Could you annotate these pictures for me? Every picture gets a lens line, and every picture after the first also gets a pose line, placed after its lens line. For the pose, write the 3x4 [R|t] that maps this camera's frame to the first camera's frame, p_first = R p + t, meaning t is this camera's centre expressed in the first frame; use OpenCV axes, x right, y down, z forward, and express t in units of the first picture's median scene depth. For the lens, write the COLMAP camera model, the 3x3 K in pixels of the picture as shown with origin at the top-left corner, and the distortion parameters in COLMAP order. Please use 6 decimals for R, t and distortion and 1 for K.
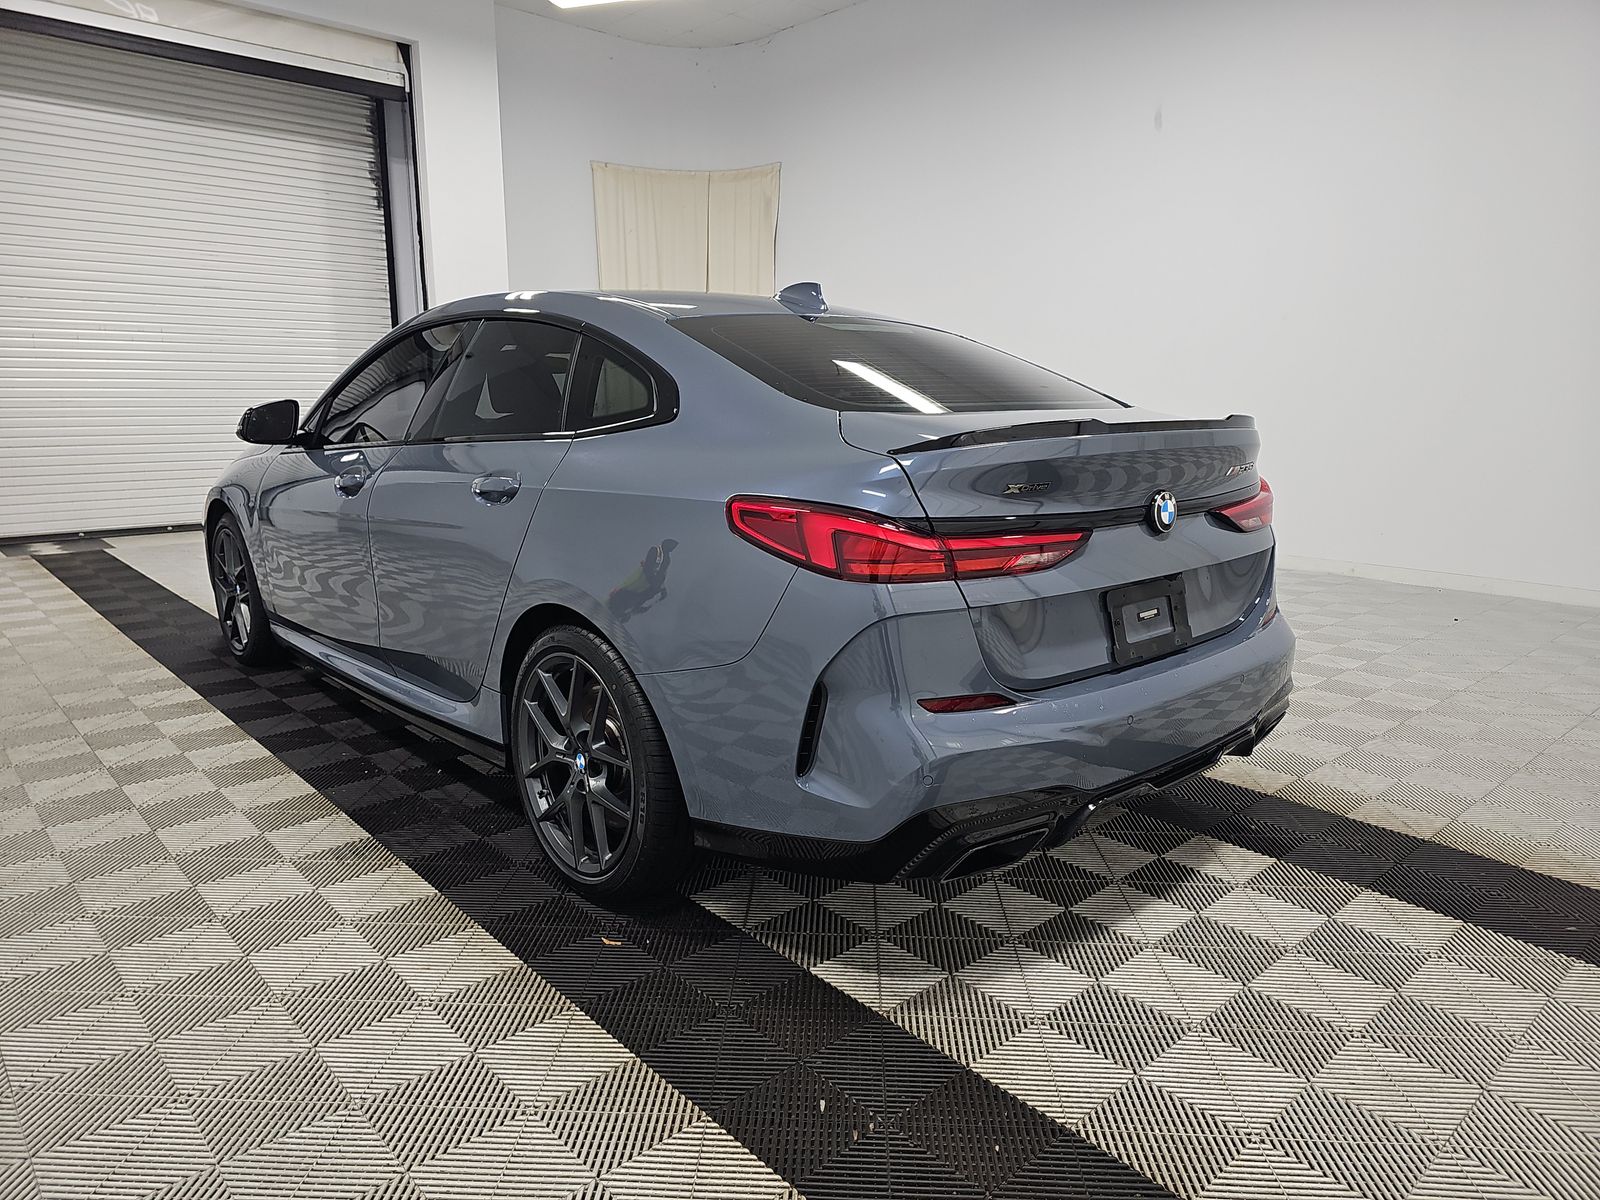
lens RADIAL K [[1047.7, 0, 787.4], [0, 1047.7, 608.0], [0, 0, 1]] dist [0.029321, -0.003108]
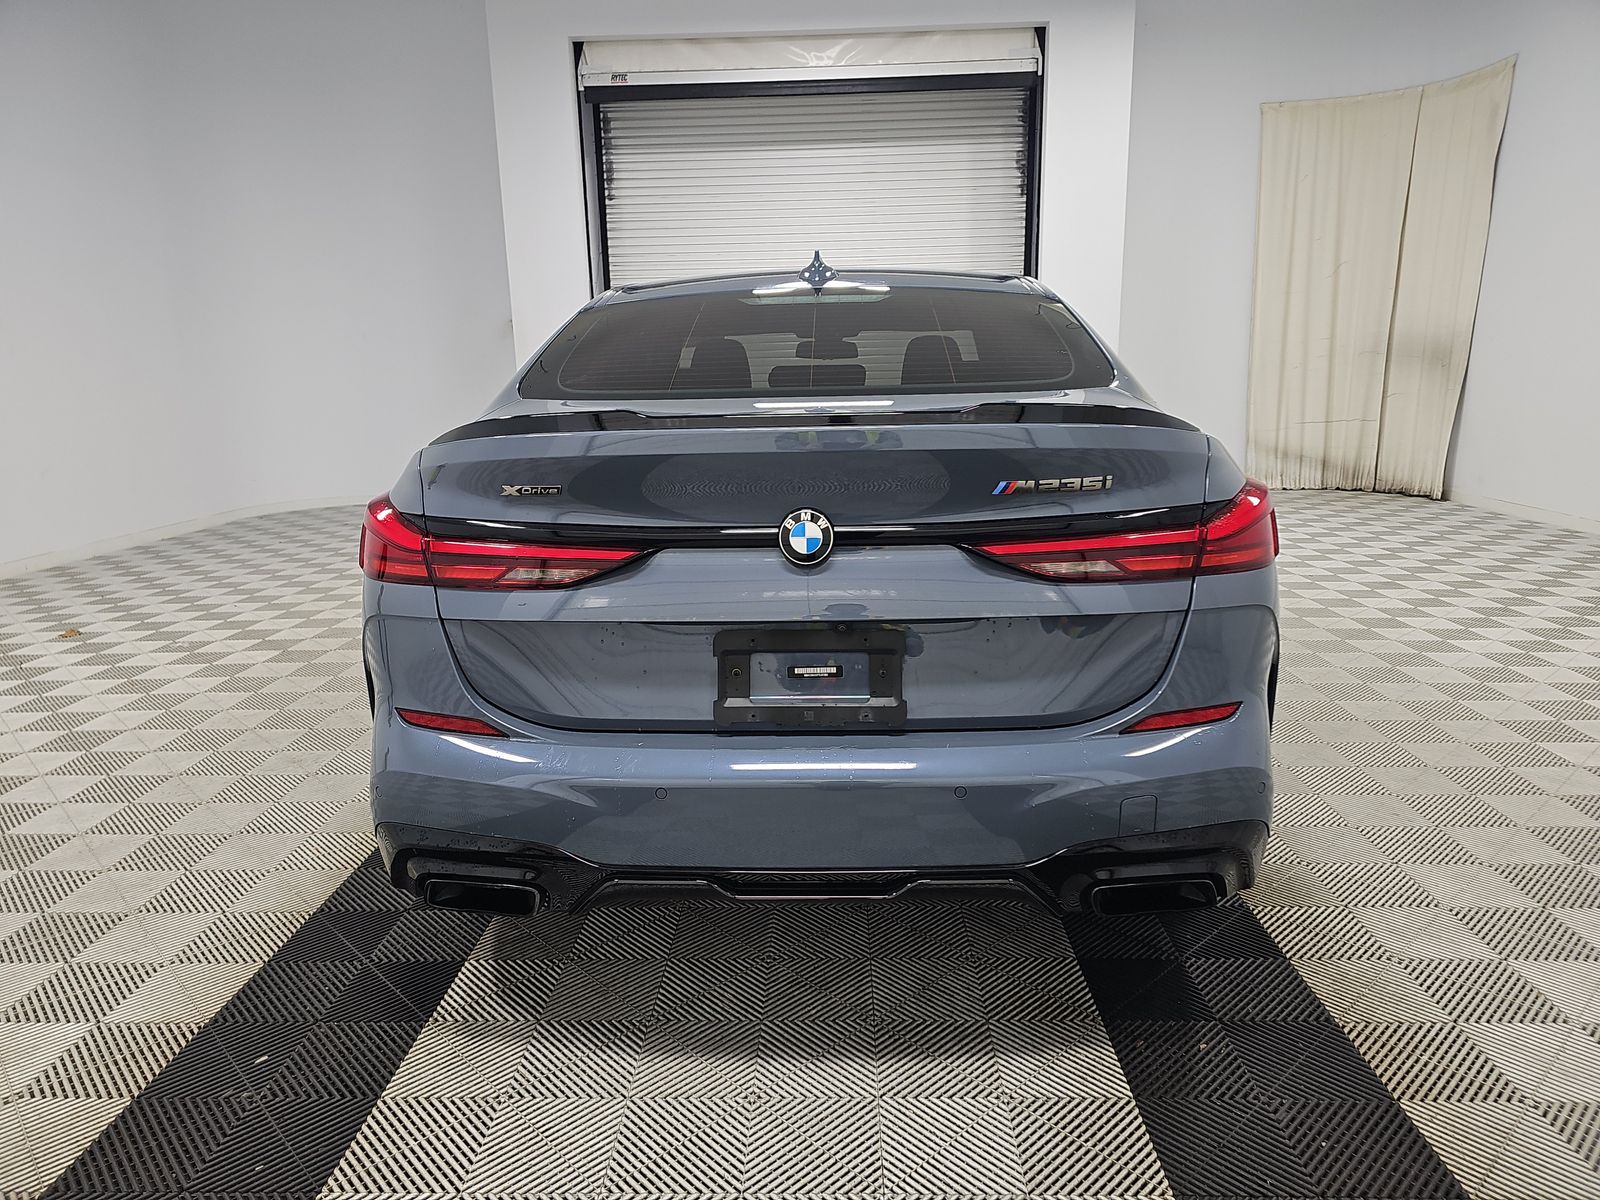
lens RADIAL K [[1047.7, 0, 787.4], [0, 1047.7, 608.0], [0, 0, 1]] dist [0.029321, -0.003108]
pose [[0.721569, 0.131759, -0.679689, 0.227181], [-0.118468, 0.990743, 0.066290, -0.023625], [0.682132, 0.032688, 0.730498, 0.120562]]
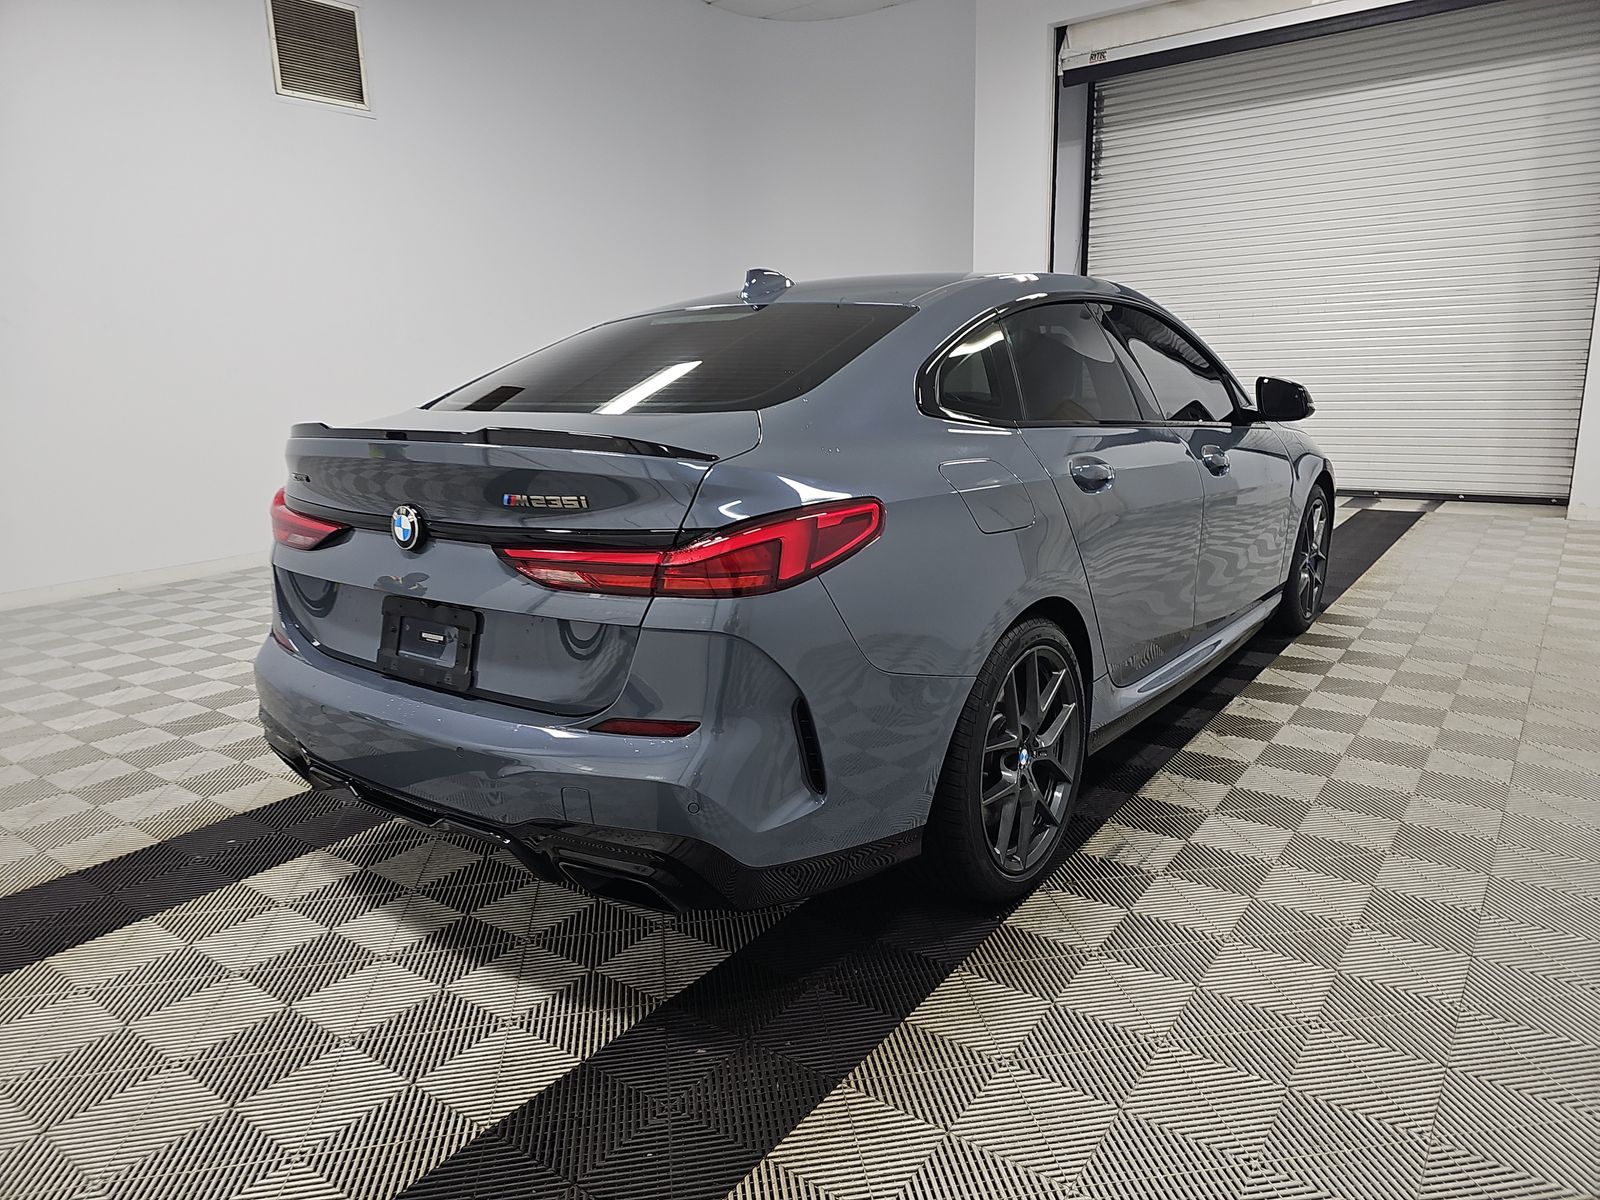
lens RADIAL K [[1070.3, 0, 800.0], [0, 1070.3, 600.0], [0, 0, 1]] dist [-0.002067, 0.000935]
pose [[0.196310, 0.203625, -0.959166, 0.355725], [-0.177895, 0.969363, 0.169381, -0.066423], [0.964270, 0.137379, 0.226520, 0.299669]]
